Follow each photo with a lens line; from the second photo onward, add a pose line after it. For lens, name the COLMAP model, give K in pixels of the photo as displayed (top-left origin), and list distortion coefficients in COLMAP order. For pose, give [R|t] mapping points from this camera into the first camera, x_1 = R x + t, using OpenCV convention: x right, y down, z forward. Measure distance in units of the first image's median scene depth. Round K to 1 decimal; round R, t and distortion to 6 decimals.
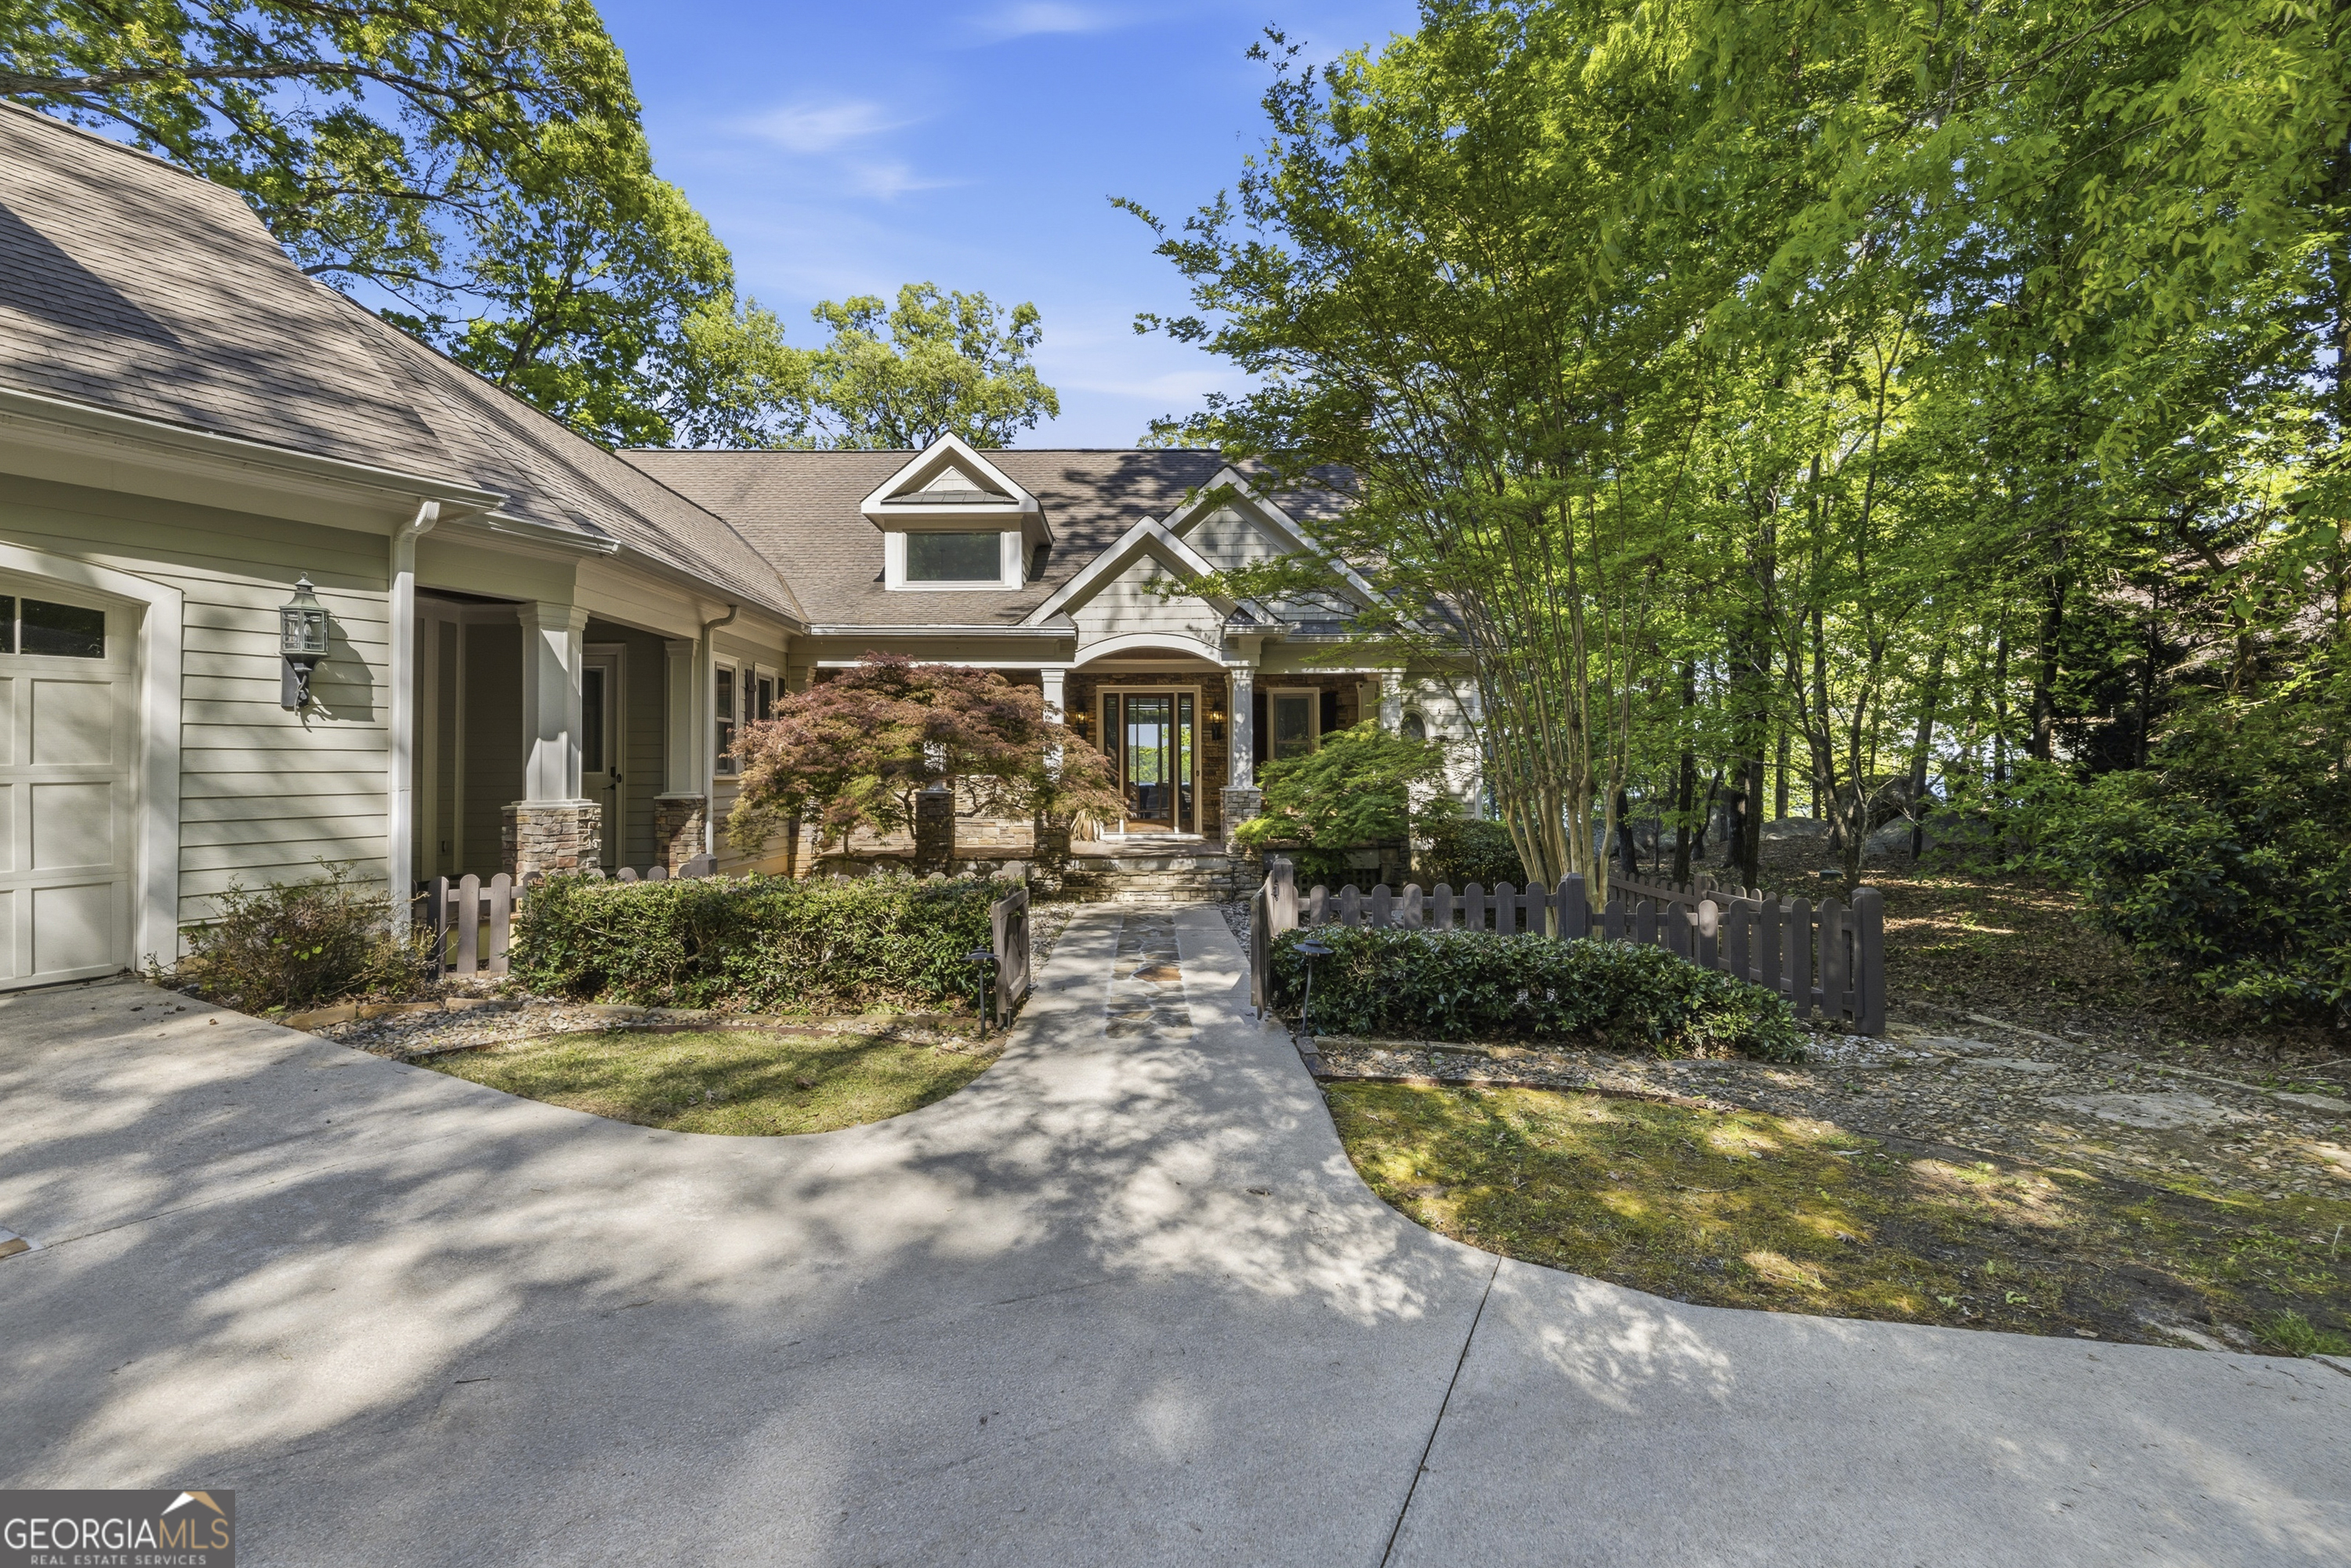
lens RADIAL K [[1033.1, 0, 1166.1], [0, 1033.1, 748.3], [0, 0, 1]] dist [-0.000521, 0.000119]
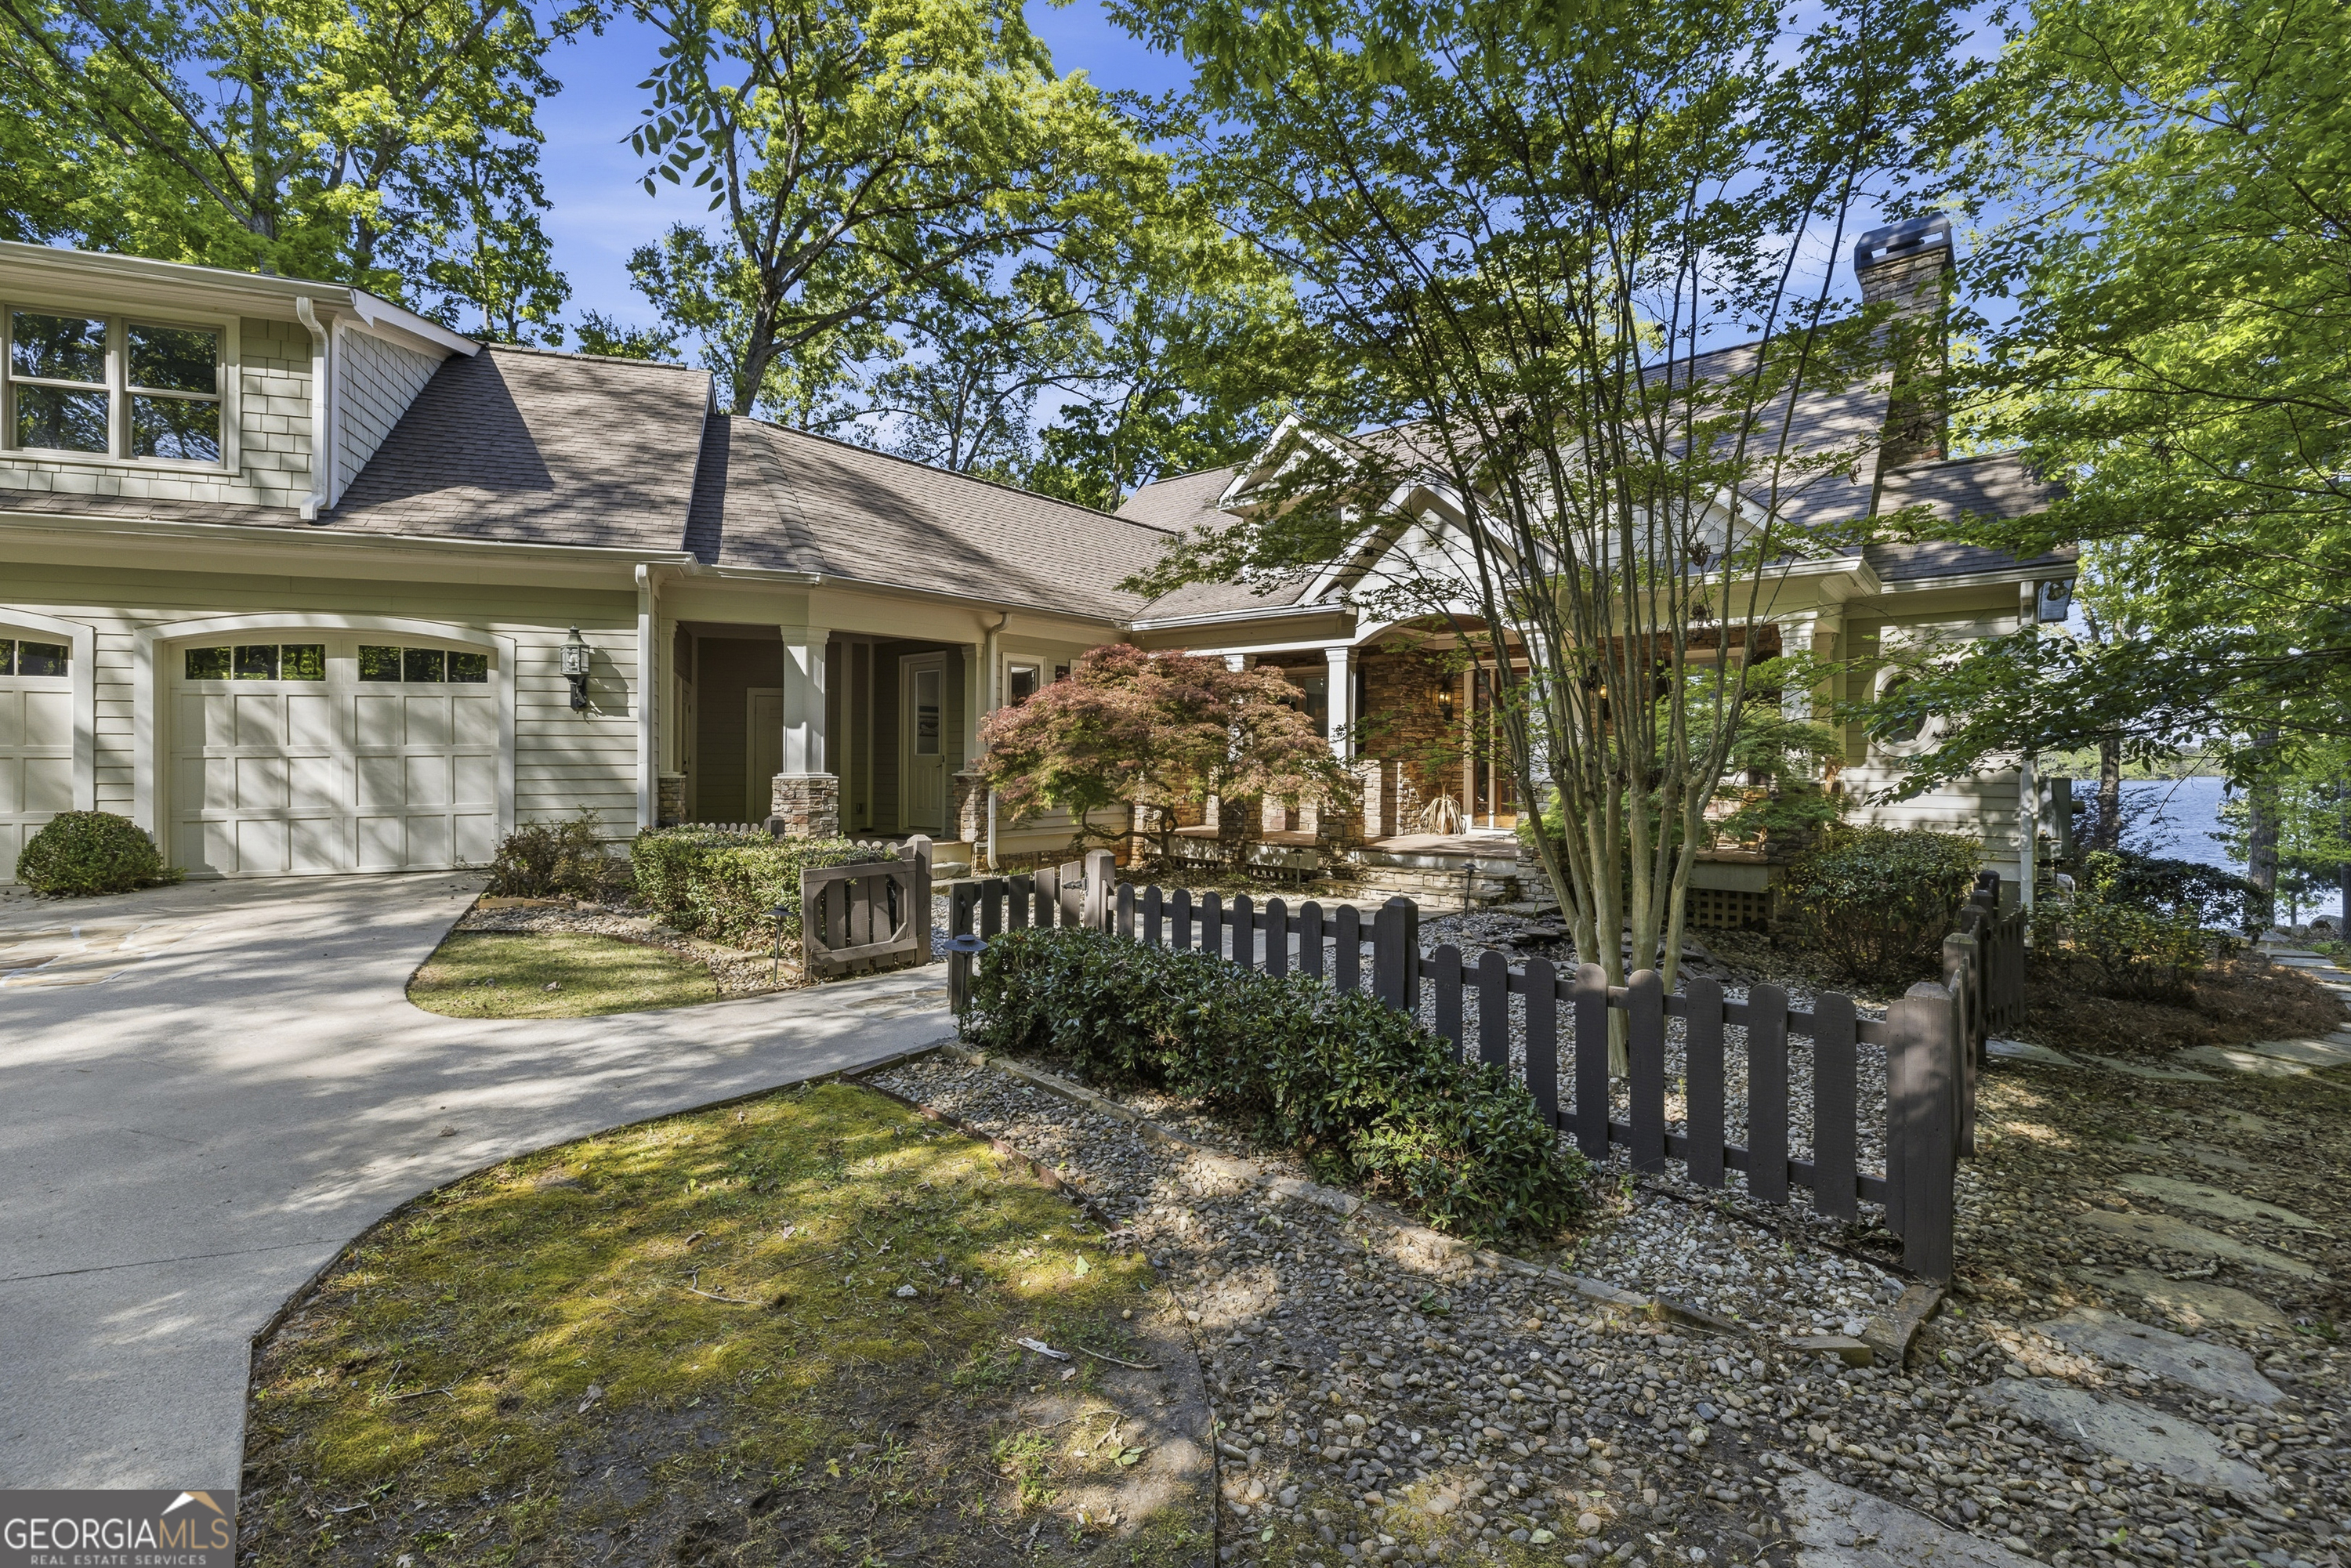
lens RADIAL K [[1012.1, 0, 1160.9], [0, 1012.1, 780.4], [0, 0, 1]] dist [-0.000520, -0.000317]
pose [[0.745031, 0.019622, -0.666741, 0.451232], [0.007471, 0.999259, 0.037757, 0.009686], [0.666988, -0.033112, 0.744332, 0.239085]]
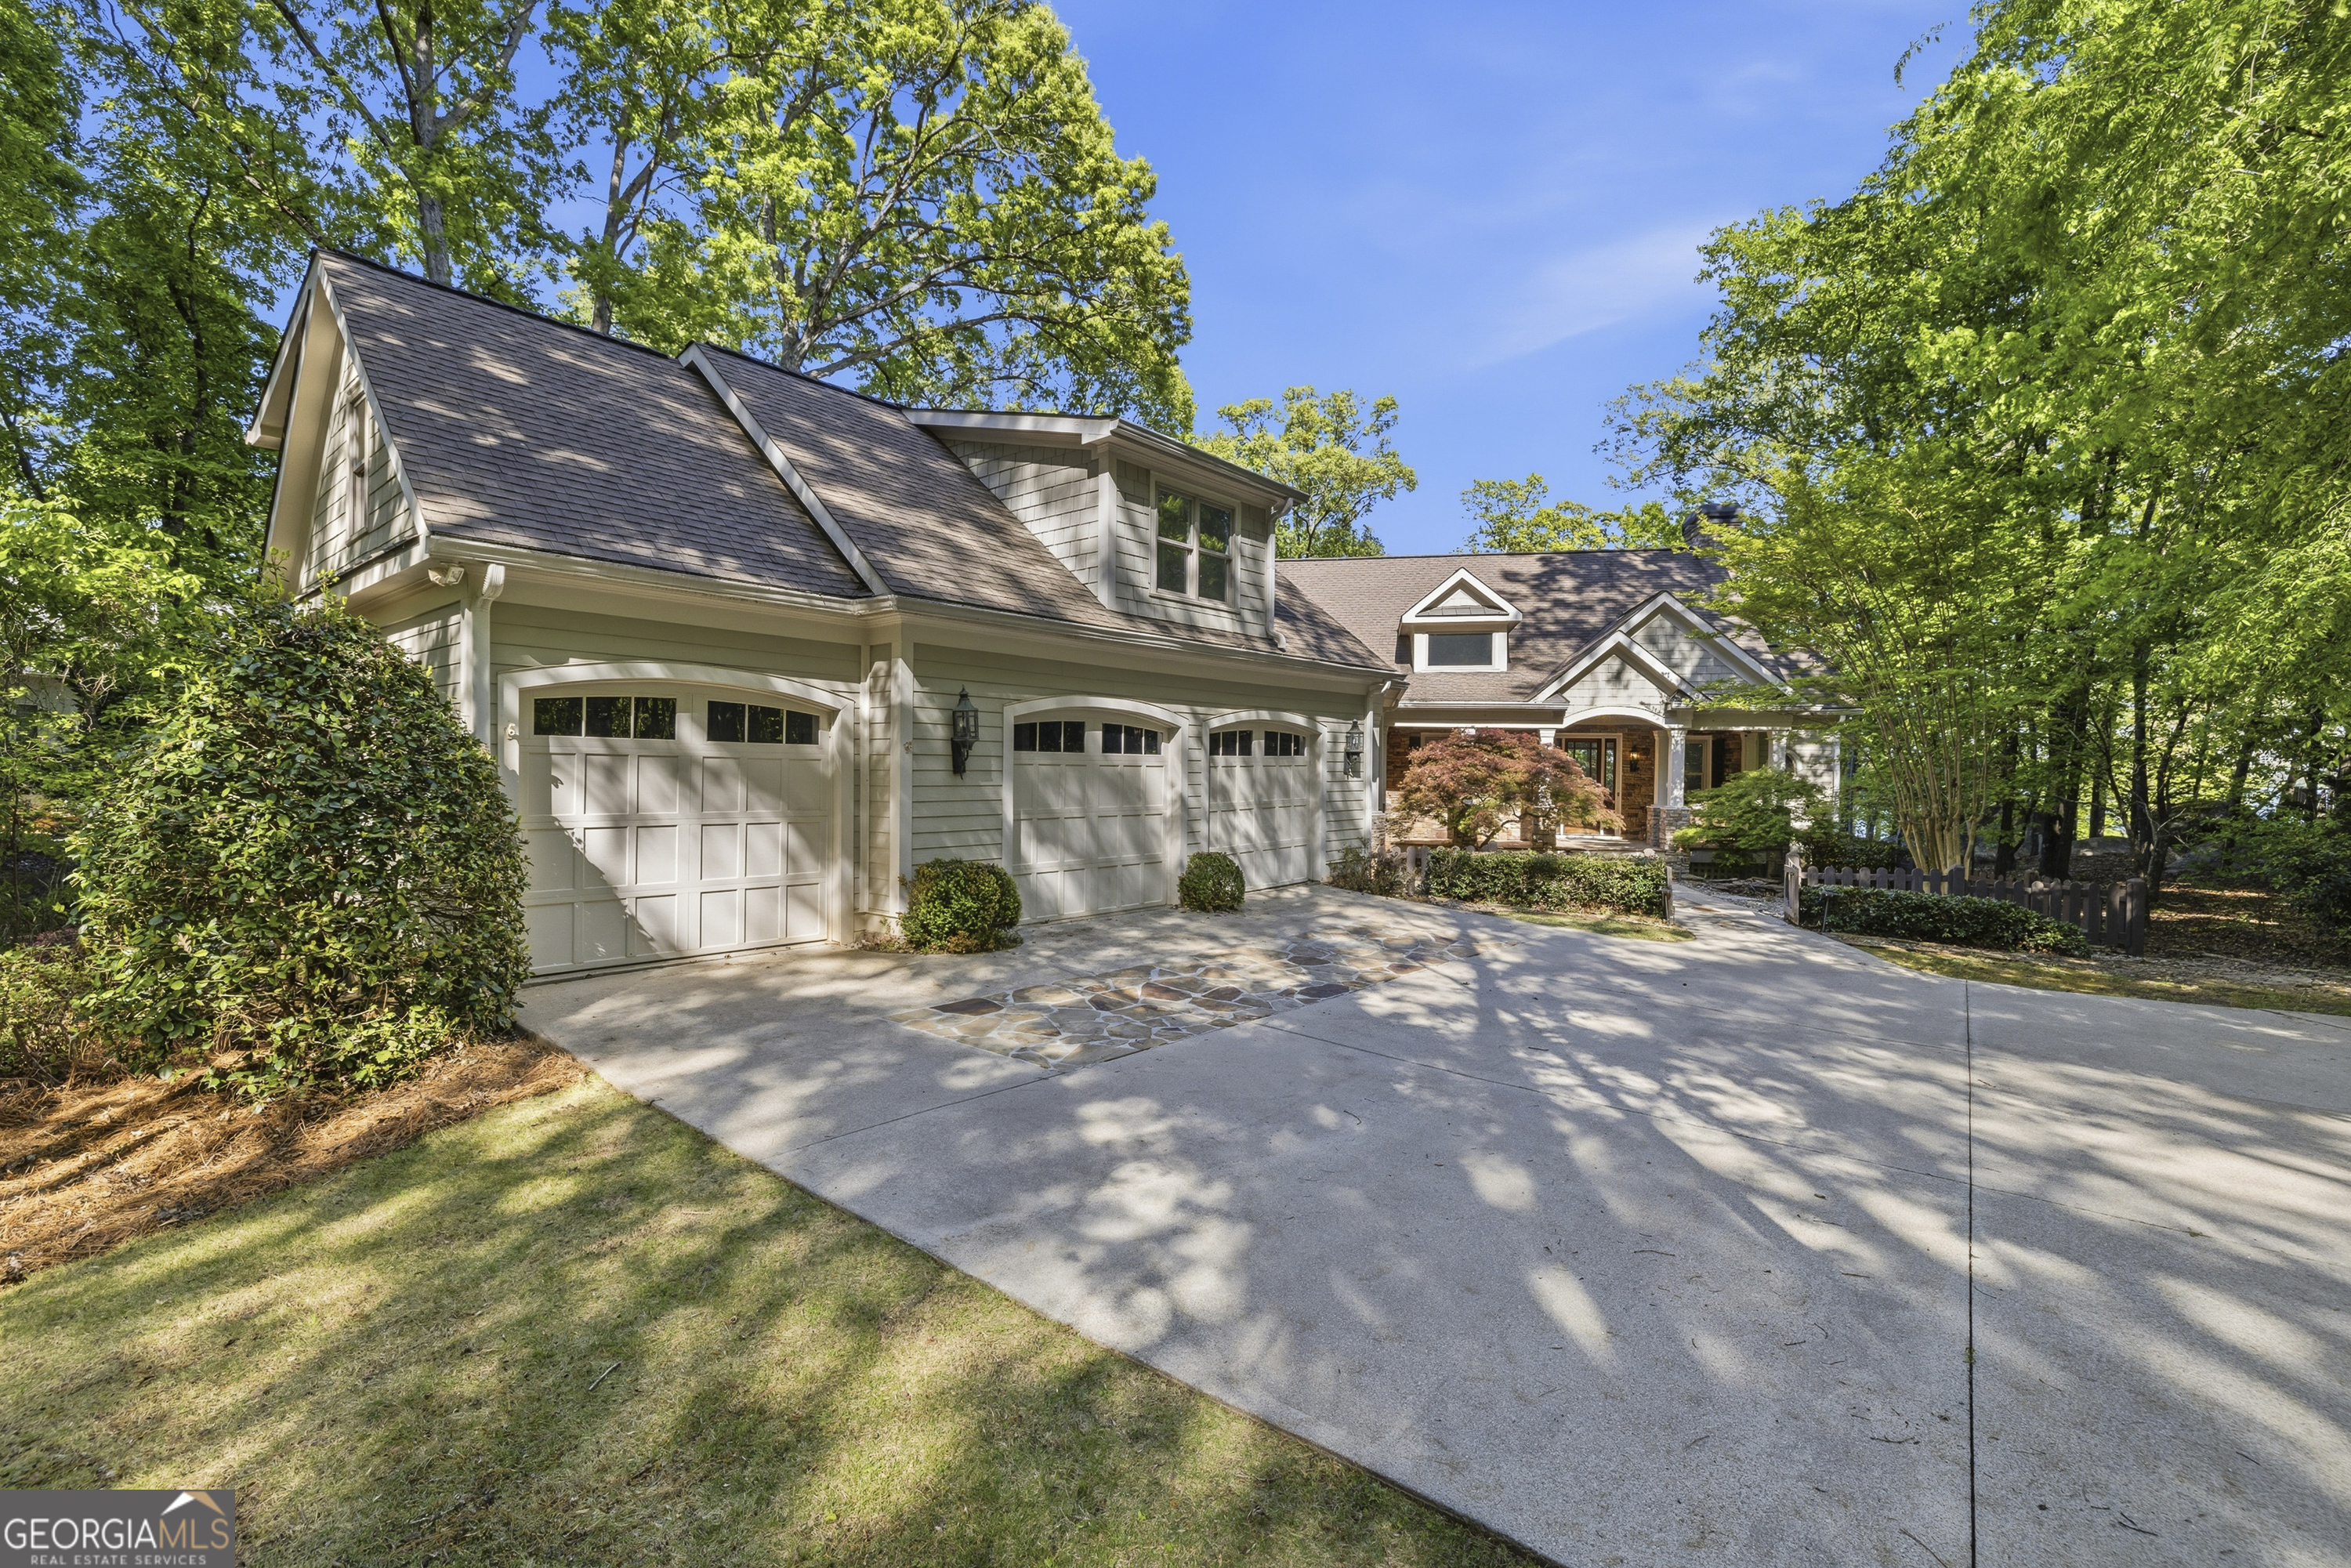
lens RADIAL K [[1012.1, 0, 1160.9], [0, 1012.1, 780.4], [0, 0, 1]] dist [-0.000520, -0.000317]
pose [[0.977208, 0.019832, -0.211355, -0.415452], [-0.012437, 0.999265, 0.036259, -0.054278], [0.211919, -0.032804, 0.976737, -0.724053]]
